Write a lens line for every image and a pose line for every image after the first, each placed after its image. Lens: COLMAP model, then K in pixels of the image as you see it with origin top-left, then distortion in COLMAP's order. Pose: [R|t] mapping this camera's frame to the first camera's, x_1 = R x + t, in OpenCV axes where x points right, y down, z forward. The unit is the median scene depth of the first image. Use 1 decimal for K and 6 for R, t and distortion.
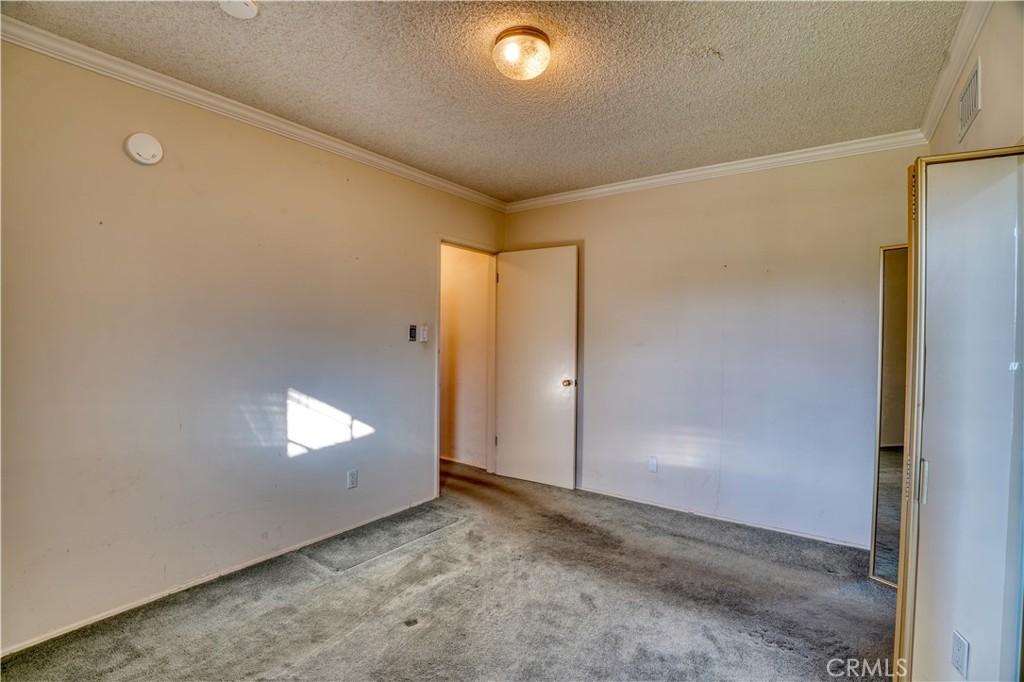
lens RADIAL K [[467.6, 0, 507.8], [0, 467.6, 341.9], [0, 0, 1]] dist [-0.076428, 0.021302]
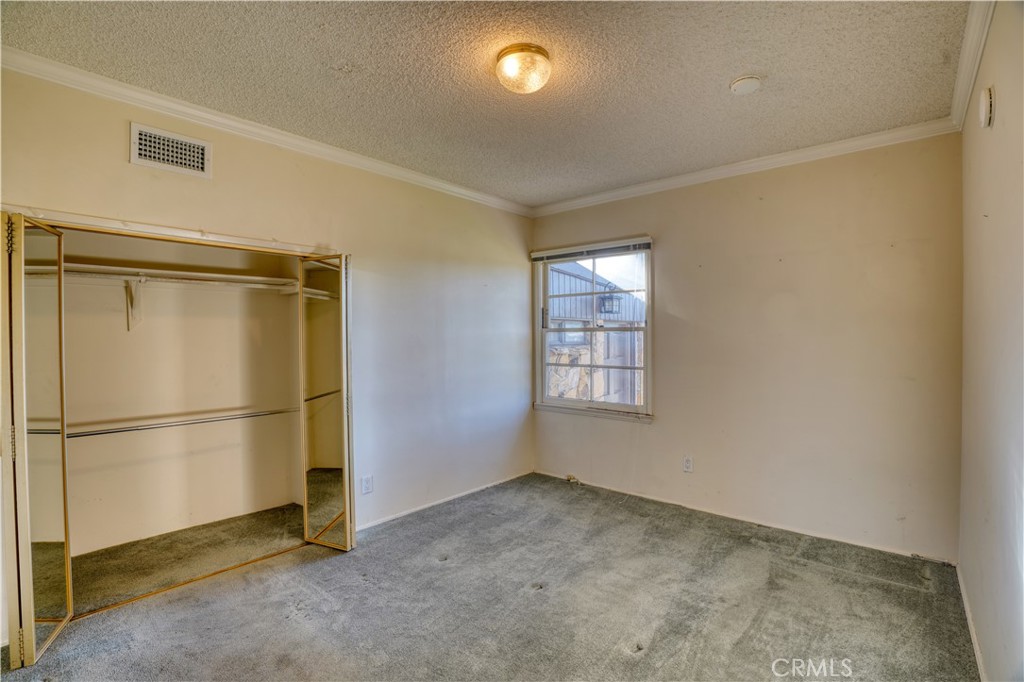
lens RADIAL K [[467.6, 0, 507.8], [0, 467.6, 341.9], [0, 0, 1]] dist [-0.076428, 0.021302]
pose [[-0.995514, -0.005575, 0.094451, -0.010799], [-0.003152, 0.999663, 0.025783, -0.017356], [-0.094563, 0.025369, -0.995196, 1.205698]]
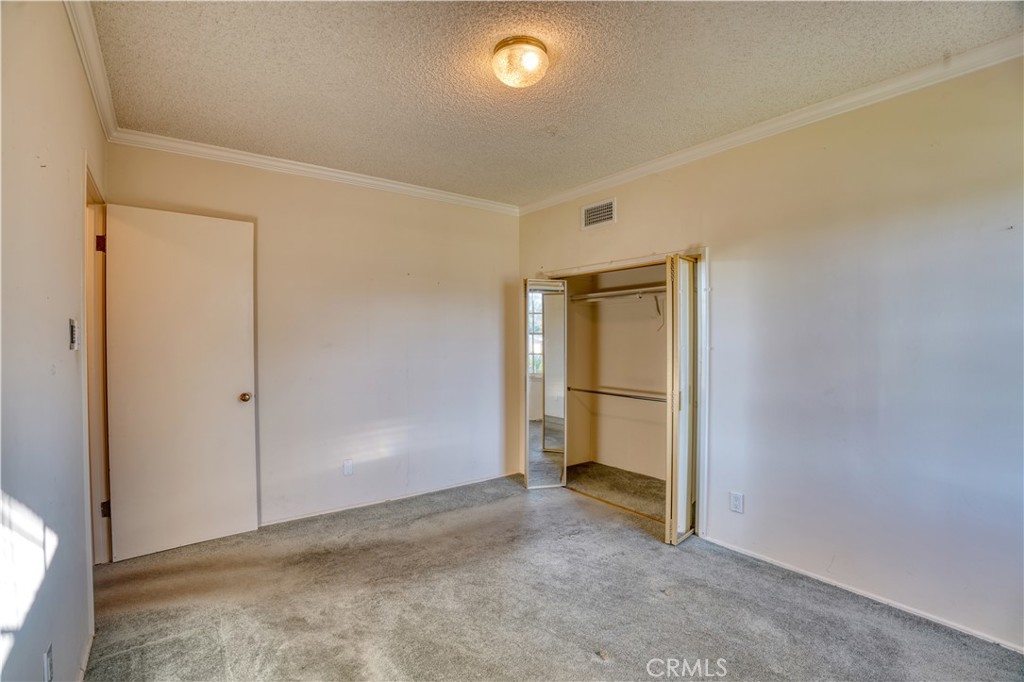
lens RADIAL K [[467.6, 0, 507.8], [0, 467.6, 341.9], [0, 0, 1]] dist [-0.076428, 0.021302]
pose [[0.286629, -0.017771, 0.957877, -0.561744], [0.016283, 0.999774, 0.013676, -0.008436], [-0.957903, 0.011677, 0.286853, 0.429002]]
